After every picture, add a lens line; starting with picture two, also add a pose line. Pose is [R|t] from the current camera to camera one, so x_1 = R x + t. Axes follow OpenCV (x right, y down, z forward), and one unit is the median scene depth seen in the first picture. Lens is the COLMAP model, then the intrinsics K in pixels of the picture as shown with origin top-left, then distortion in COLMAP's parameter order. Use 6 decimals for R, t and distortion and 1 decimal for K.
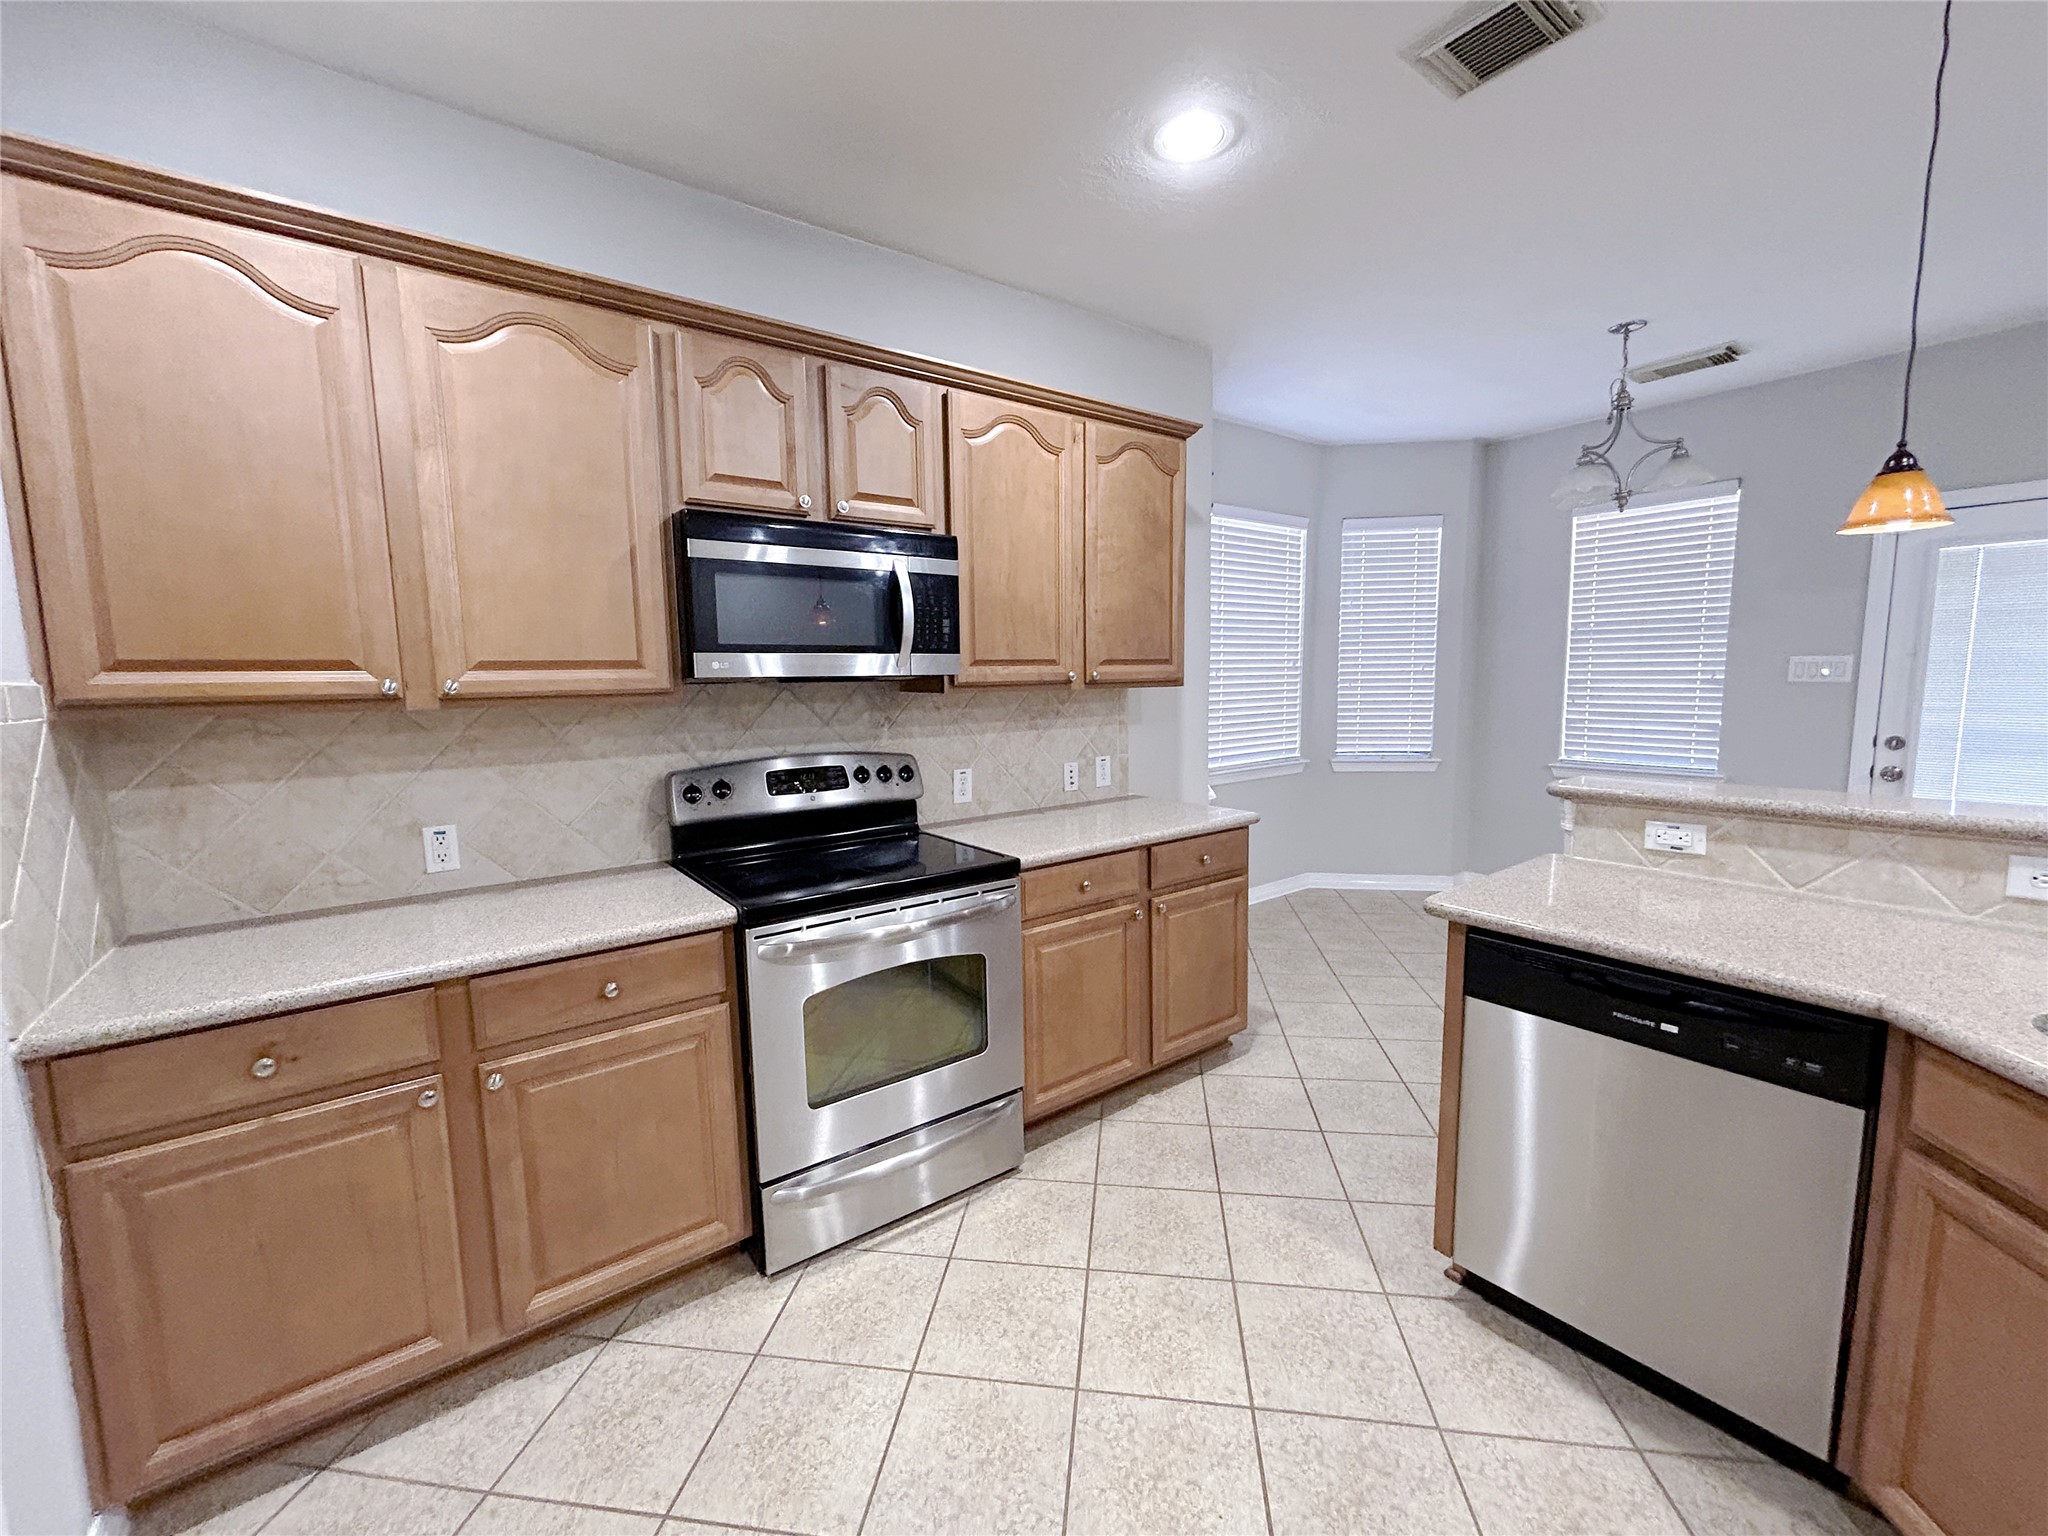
lens RADIAL K [[823.2, 0, 1017.2], [0, 823.2, 769.3], [0, 0, 1]] dist [-0.003503, 0.001264]
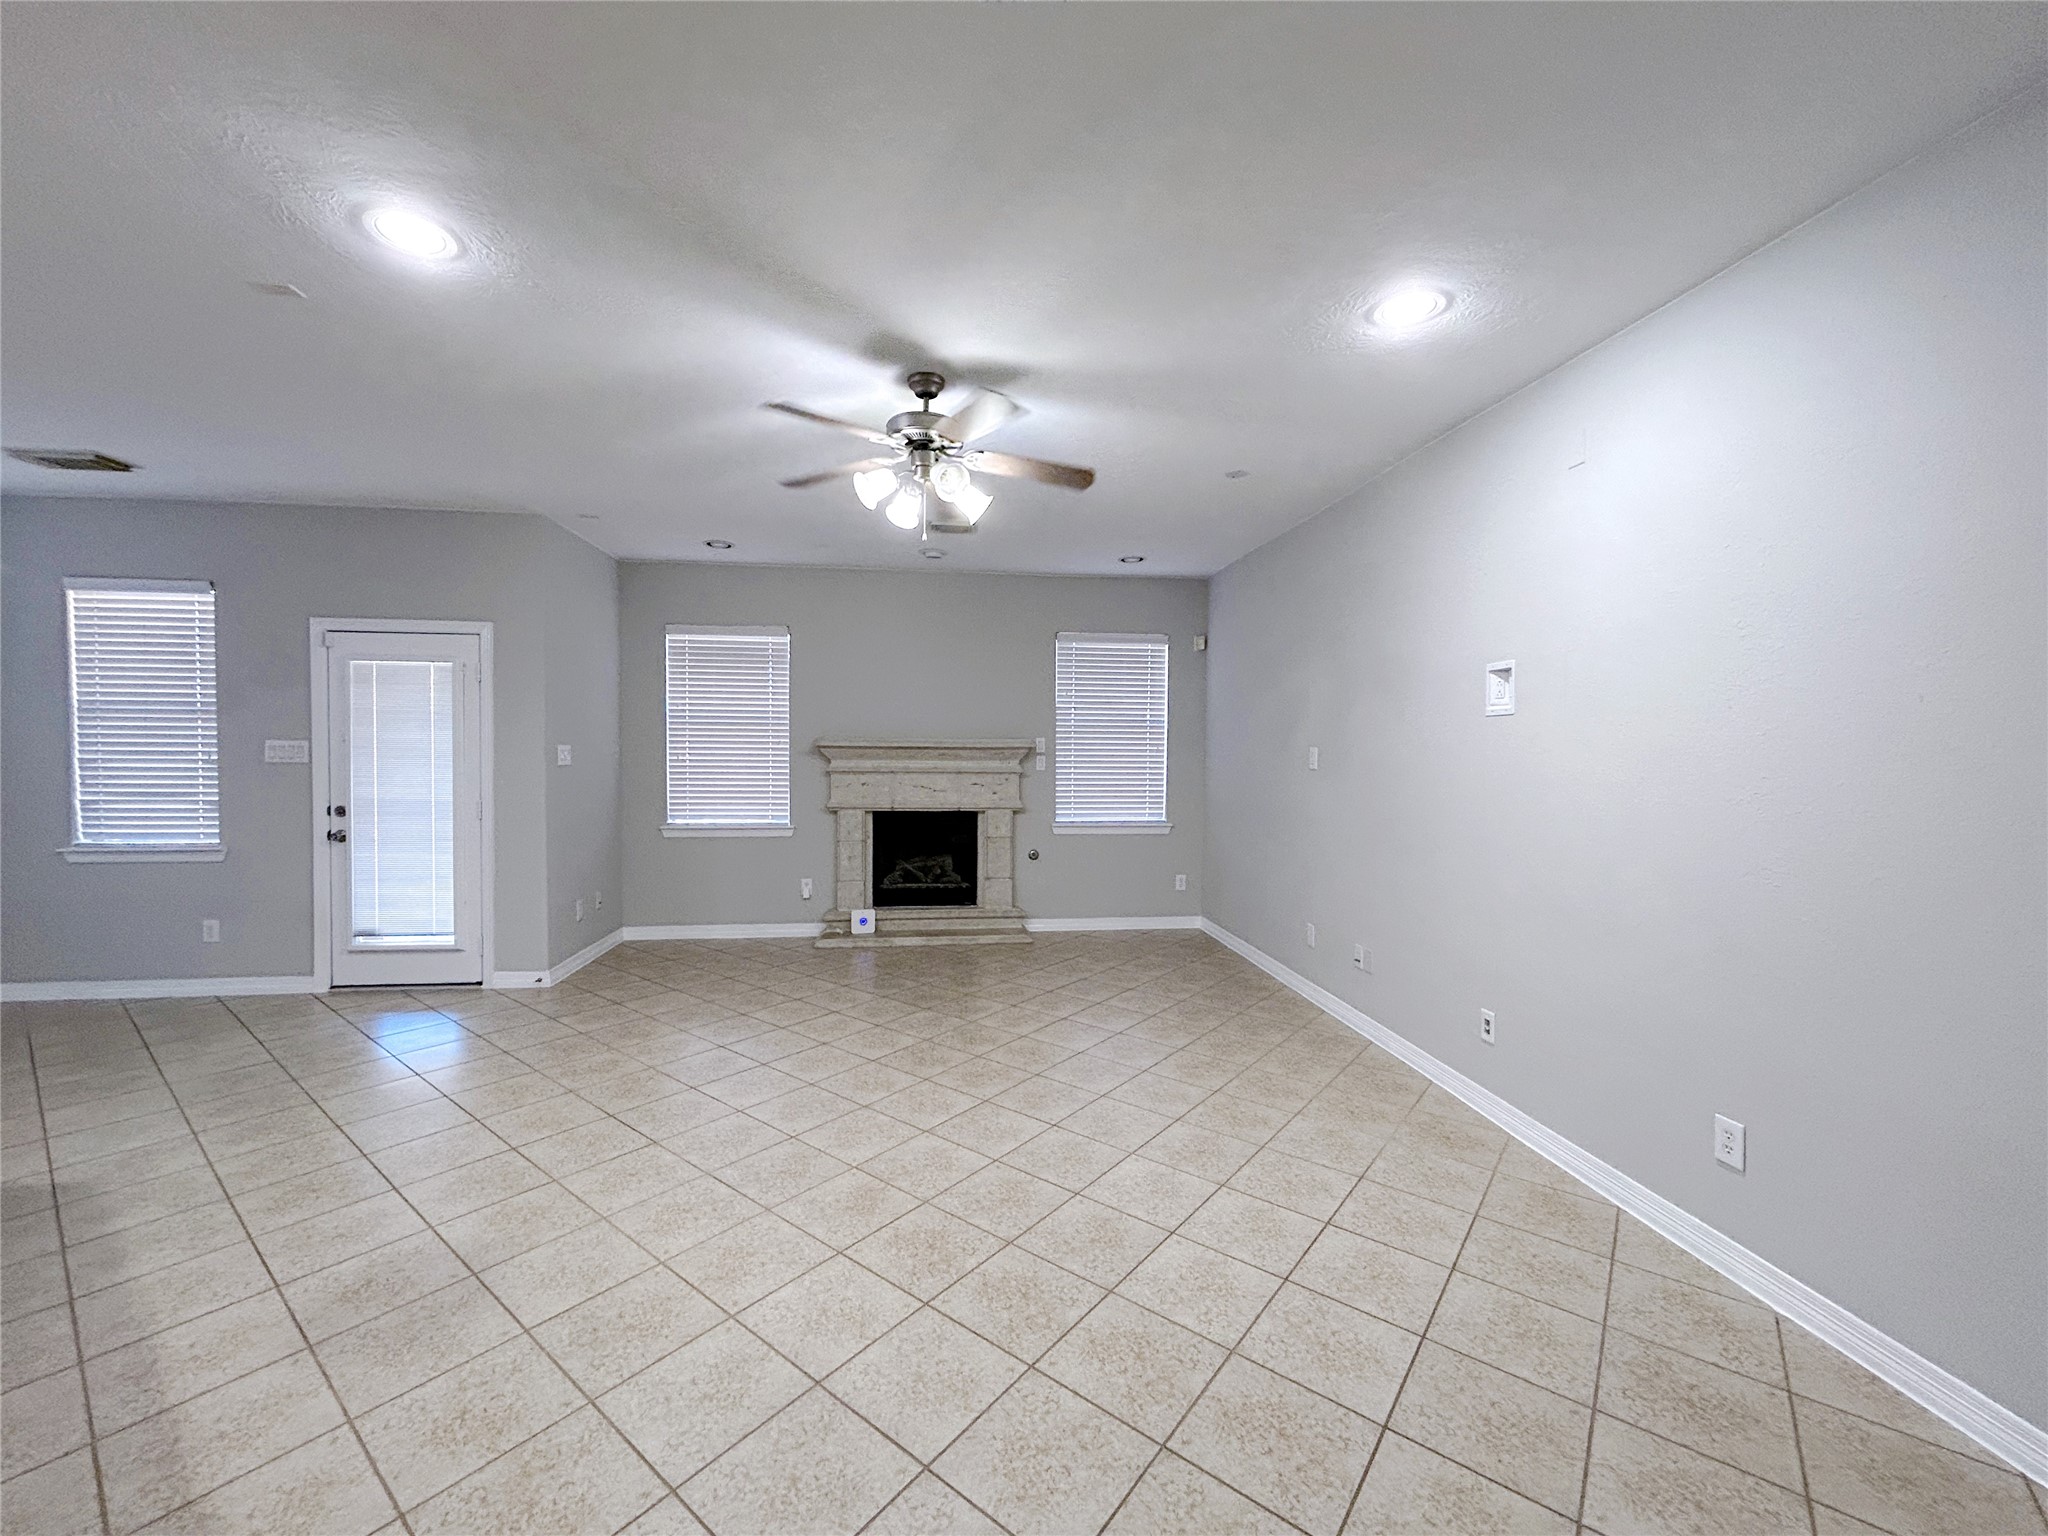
lens RADIAL K [[823.2, 0, 1019.4], [0, 823.2, 771.4], [0, 0, 1]] dist [-0.003503, 0.001264]
pose [[0.496272, -0.004478, 0.868156, 0.776723], [0.085004, 0.995432, -0.043457, 0.078425], [-0.863996, 0.095363, 0.494385, -0.818531]]
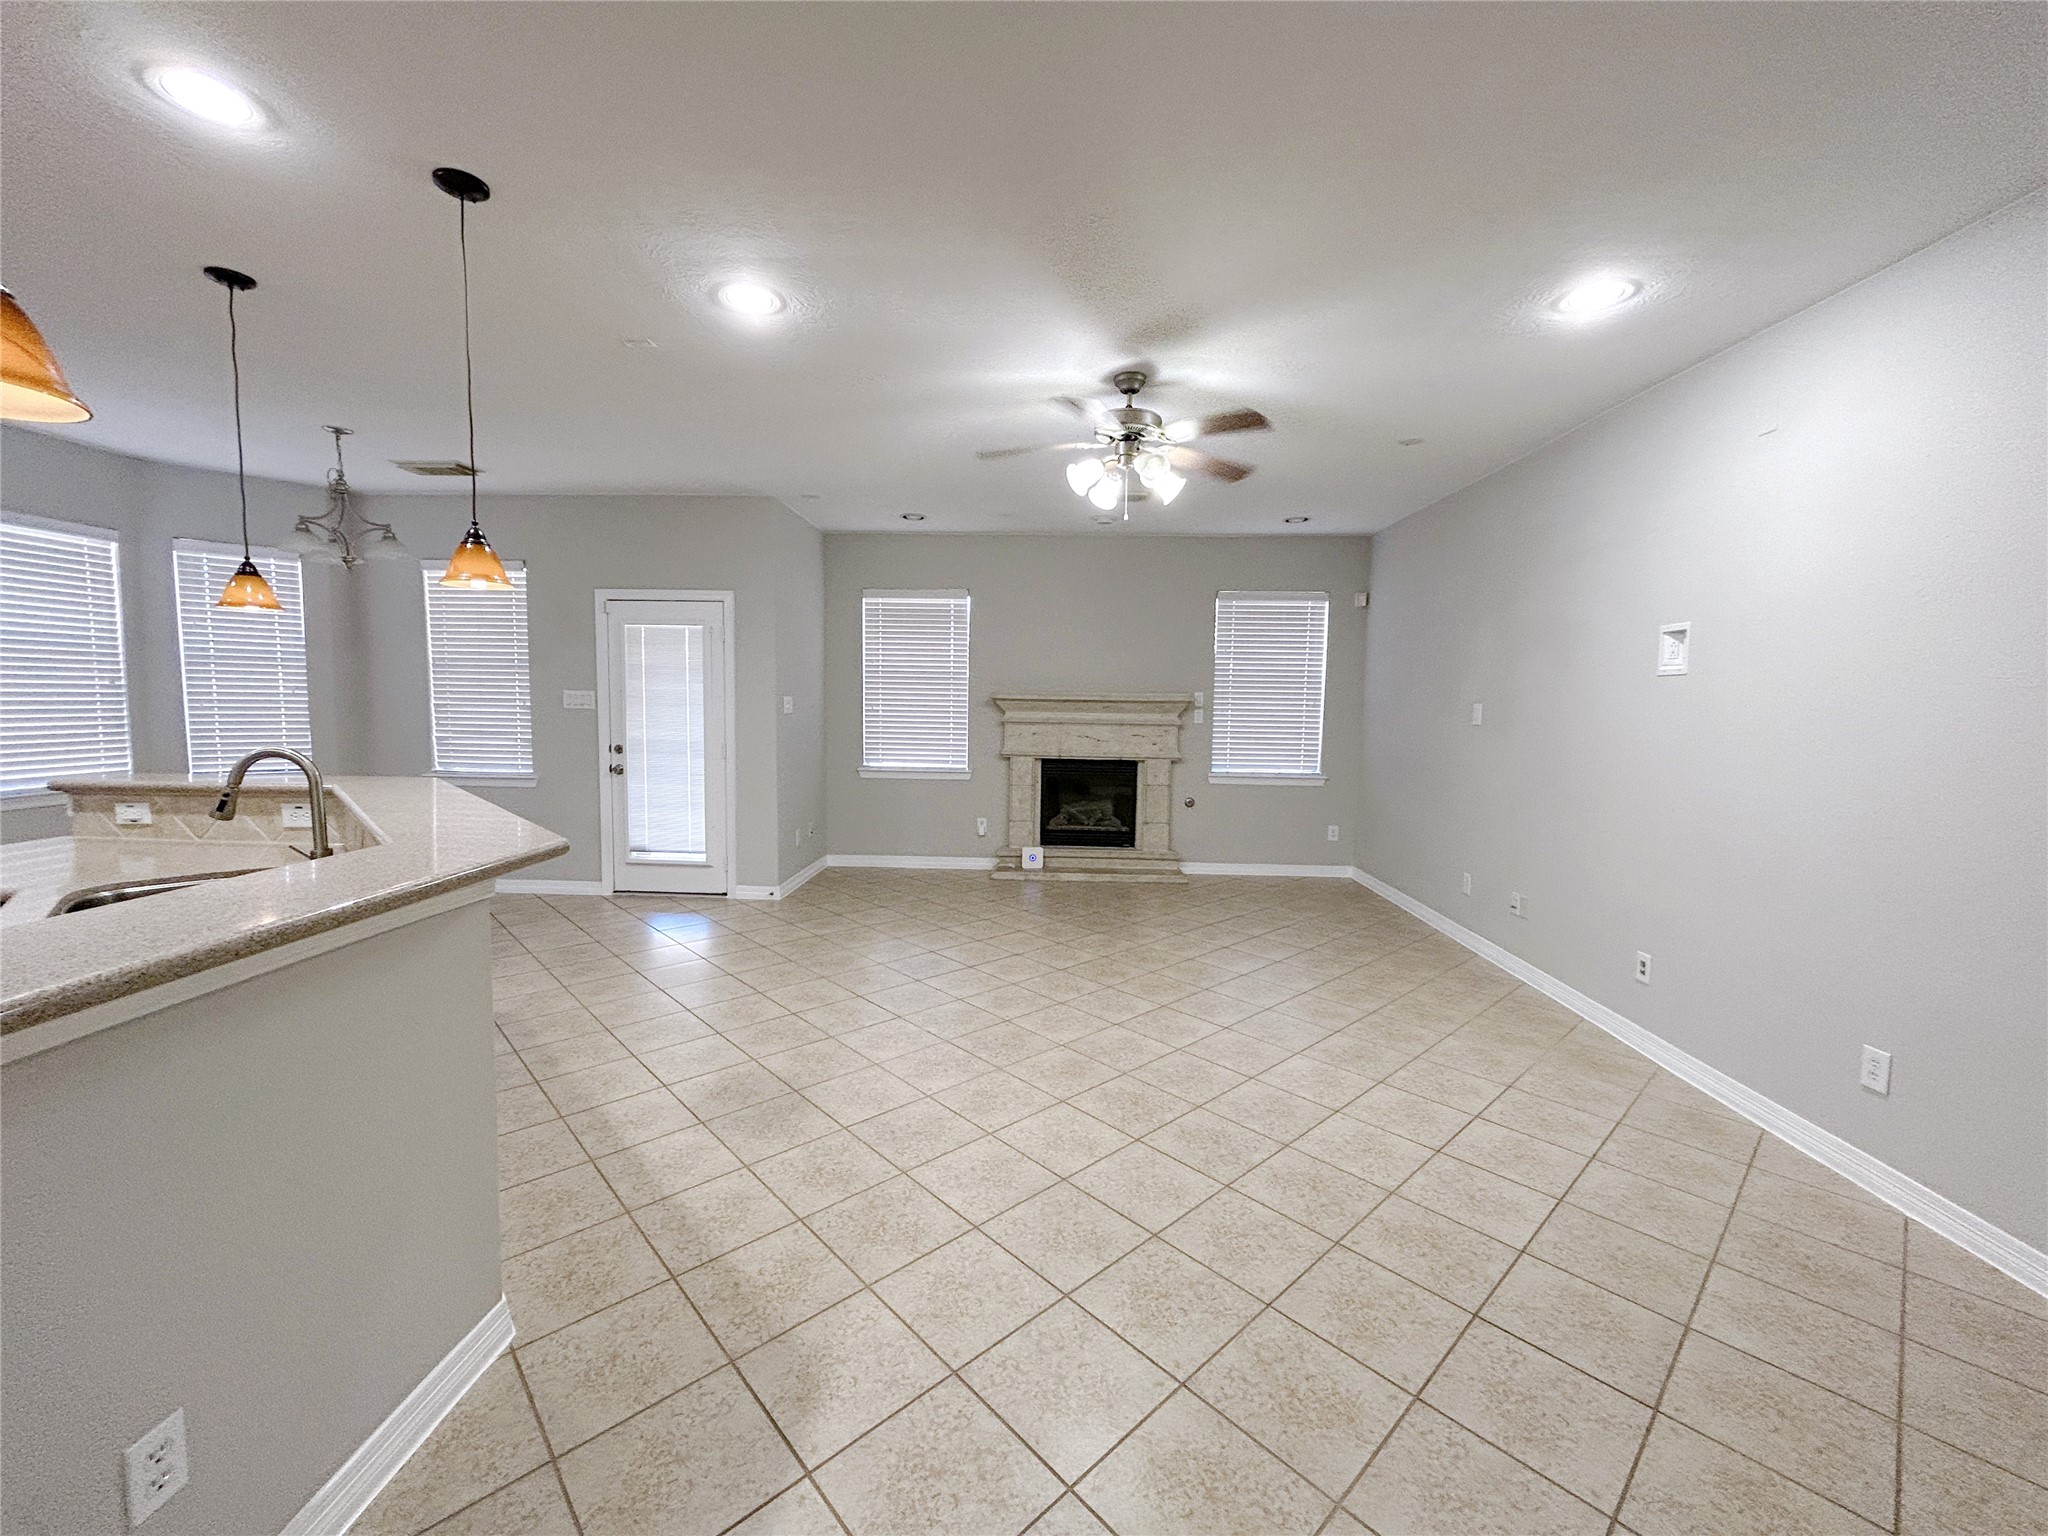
lens RADIAL K [[823.2, 0, 1019.4], [0, 823.2, 769.9], [0, 0, 1]] dist [-0.003503, 0.001264]
pose [[0.626648, -0.040272, 0.778261, 0.535618], [0.064191, 0.997938, -0.000046, 0.085831], [-0.776654, 0.049986, 0.627941, -0.847841]]
